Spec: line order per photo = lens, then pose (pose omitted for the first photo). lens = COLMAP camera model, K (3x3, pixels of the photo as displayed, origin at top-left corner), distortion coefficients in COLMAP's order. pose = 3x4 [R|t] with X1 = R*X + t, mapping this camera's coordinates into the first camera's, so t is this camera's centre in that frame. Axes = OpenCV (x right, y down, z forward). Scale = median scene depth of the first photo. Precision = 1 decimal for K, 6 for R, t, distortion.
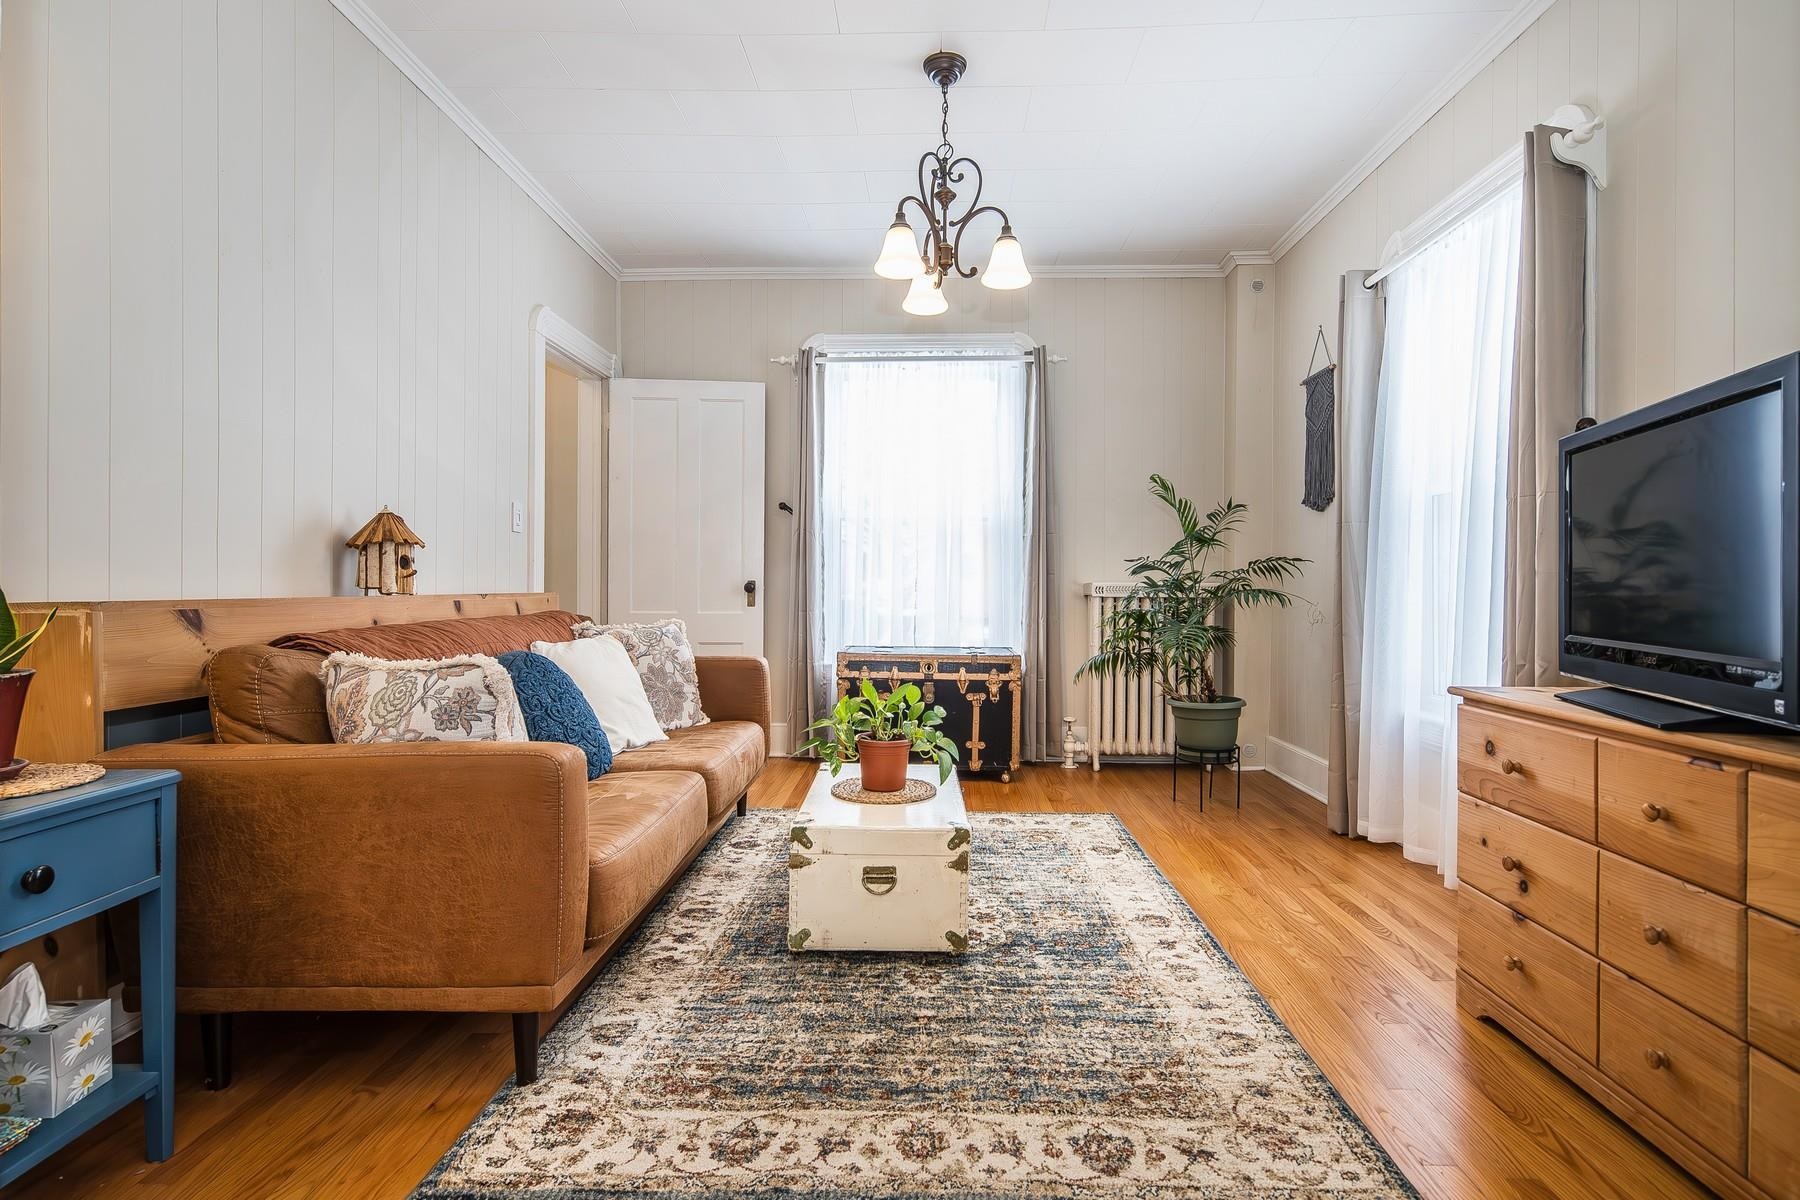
lens RADIAL K [[878.2, 0, 890.7], [0, 878.2, 586.4], [0, 0, 1]] dist [0.003461, 0.000749]
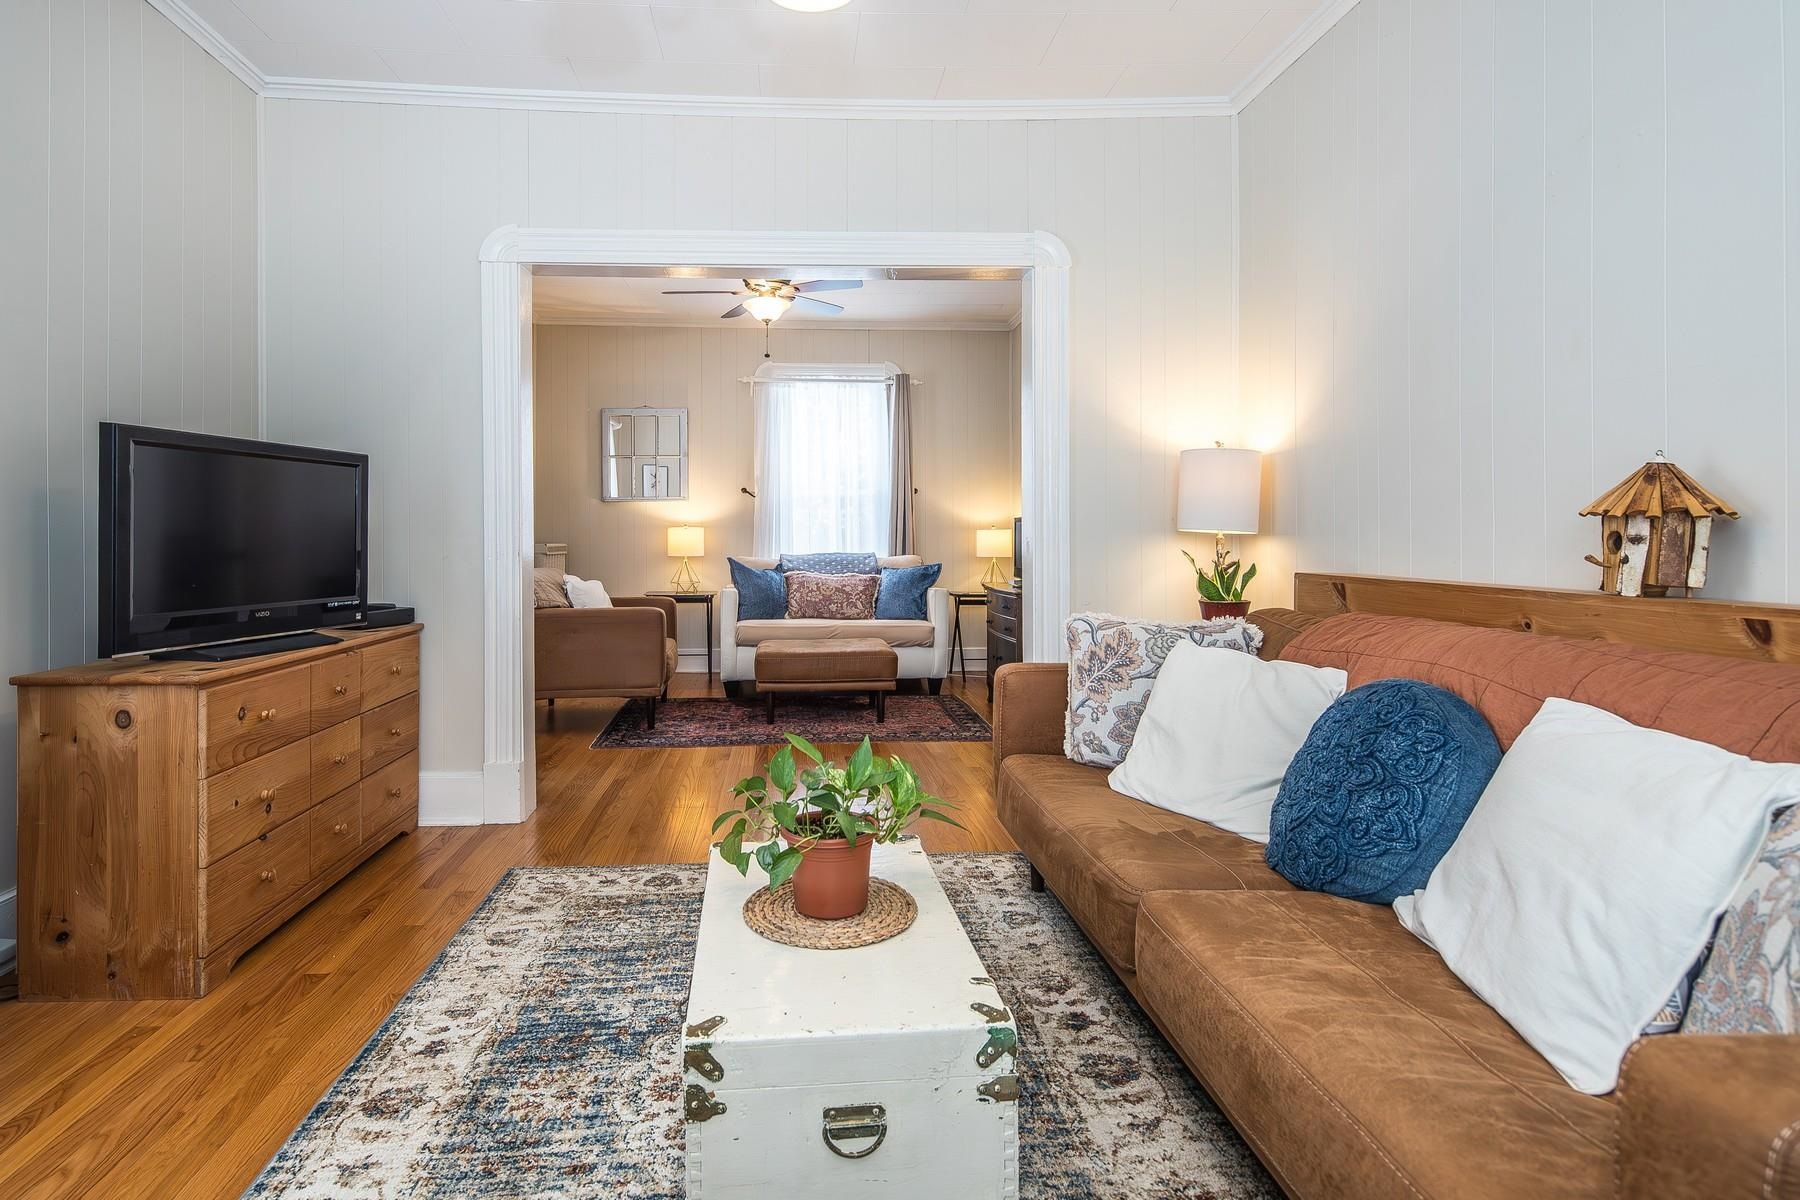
lens RADIAL K [[878.2, 0, 1002.3], [0, 878.2, 513.5], [0, 0, 1]] dist [0.003461, 0.000749]
pose [[-0.957413, -0.013899, -0.288386, 0.080918], [-0.008034, 0.999736, -0.021511, -0.049373], [0.288609, -0.018278, -0.957273, 2.166875]]
